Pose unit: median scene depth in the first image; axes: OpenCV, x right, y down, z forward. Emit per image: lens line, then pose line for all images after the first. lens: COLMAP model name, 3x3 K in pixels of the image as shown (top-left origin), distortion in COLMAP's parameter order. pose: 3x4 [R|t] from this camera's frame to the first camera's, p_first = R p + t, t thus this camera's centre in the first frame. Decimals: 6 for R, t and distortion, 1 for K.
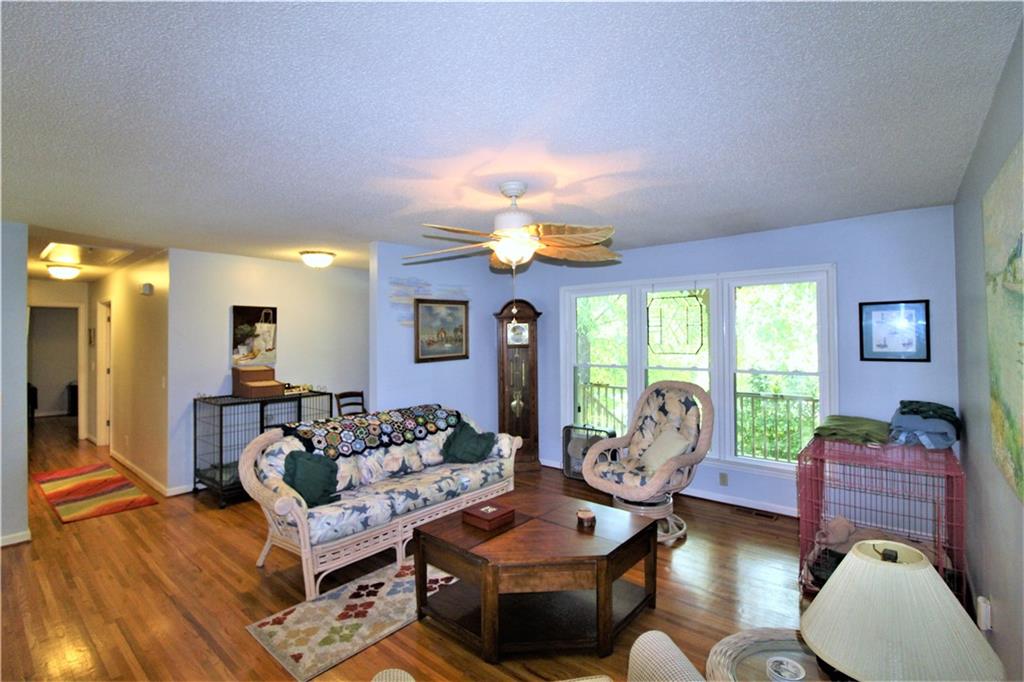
lens RADIAL K [[472.8, 0, 509.7], [0, 472.8, 334.2], [0, 0, 1]] dist [-0.011571, -0.006044]
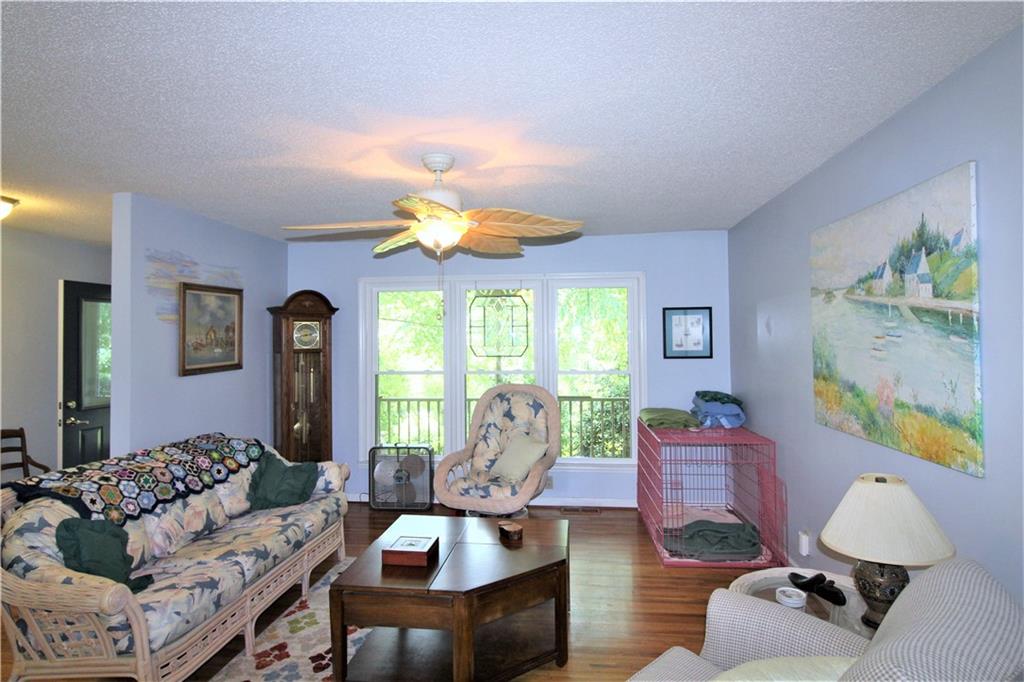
lens RADIAL K [[580.3, 0, 508.7], [0, 580.3, 333.4], [0, 0, 1]] dist [0.002439, -0.007777]
pose [[0.831131, 0.006661, 0.556036, -0.336014], [0.000323, 0.999922, -0.012461, 0.012095], [-0.556076, 0.010537, 0.831065, 0.039330]]
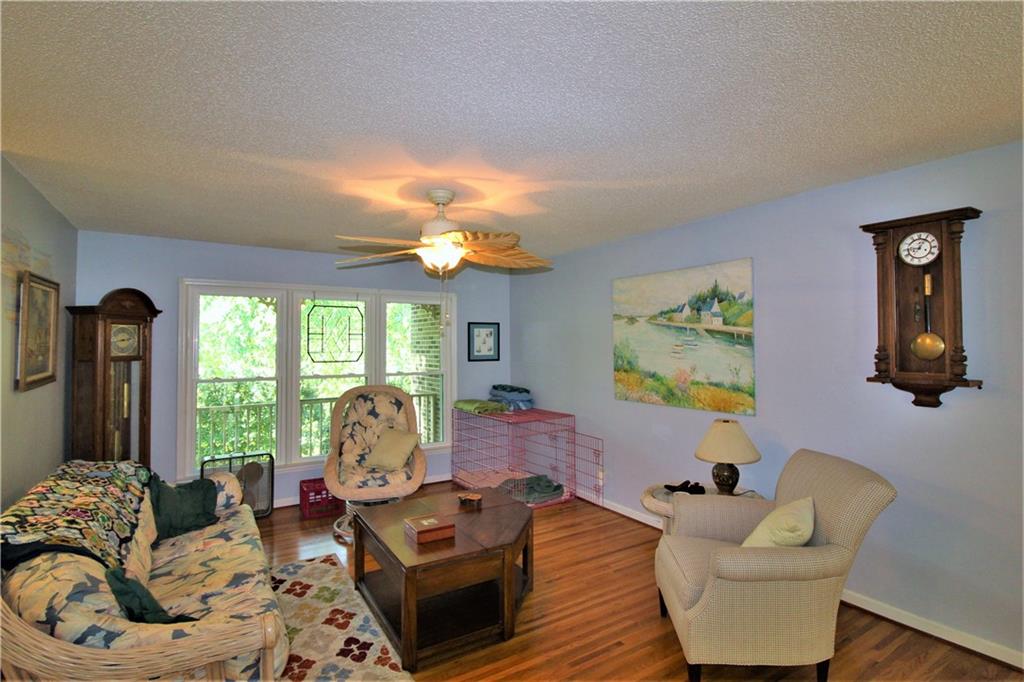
lens RADIAL K [[502.5, 0, 510.5], [0, 502.5, 333.1], [0, 0, 1]] dist [-0.009164, -0.005257]
pose [[0.309724, 0.028685, 0.950394, -0.692055], [-0.001556, 0.999559, -0.029662, 0.013717], [-0.950825, 0.007708, 0.309632, 0.373031]]
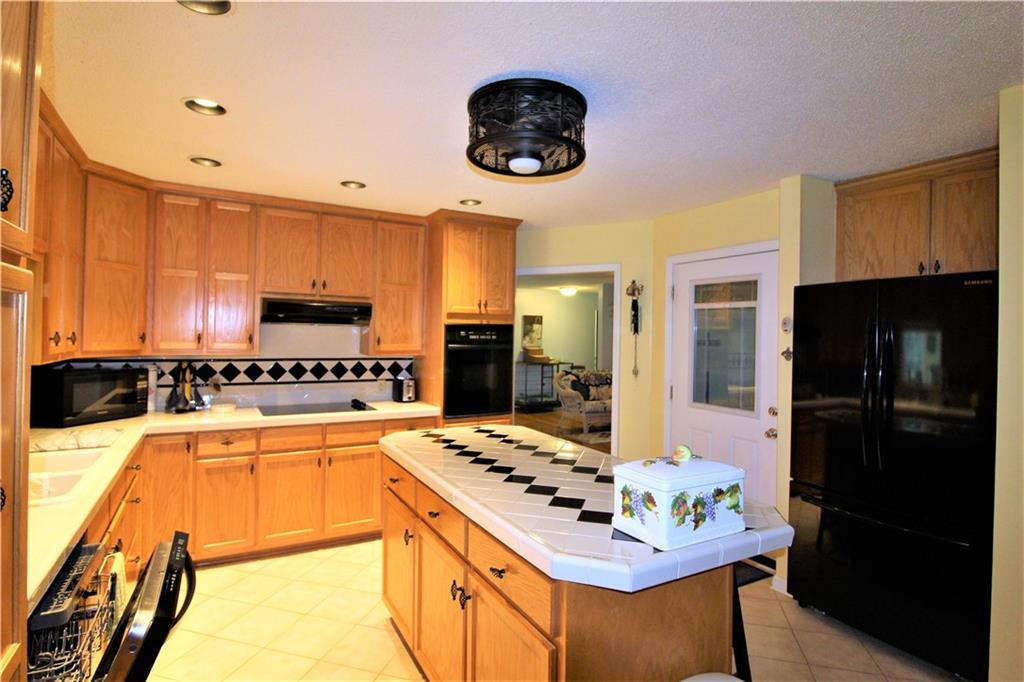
lens RADIAL K [[514.2, 0, 505.0], [0, 514.2, 332.6], [0, 0, 1]] dist [-0.000113, 0.000064]
pose [[0.934440, 0.017452, -0.355694, 0.114753], [-0.018370, 0.999831, 0.000799, 0.013371], [0.355648, 0.005787, 0.934602, -1.304328]]
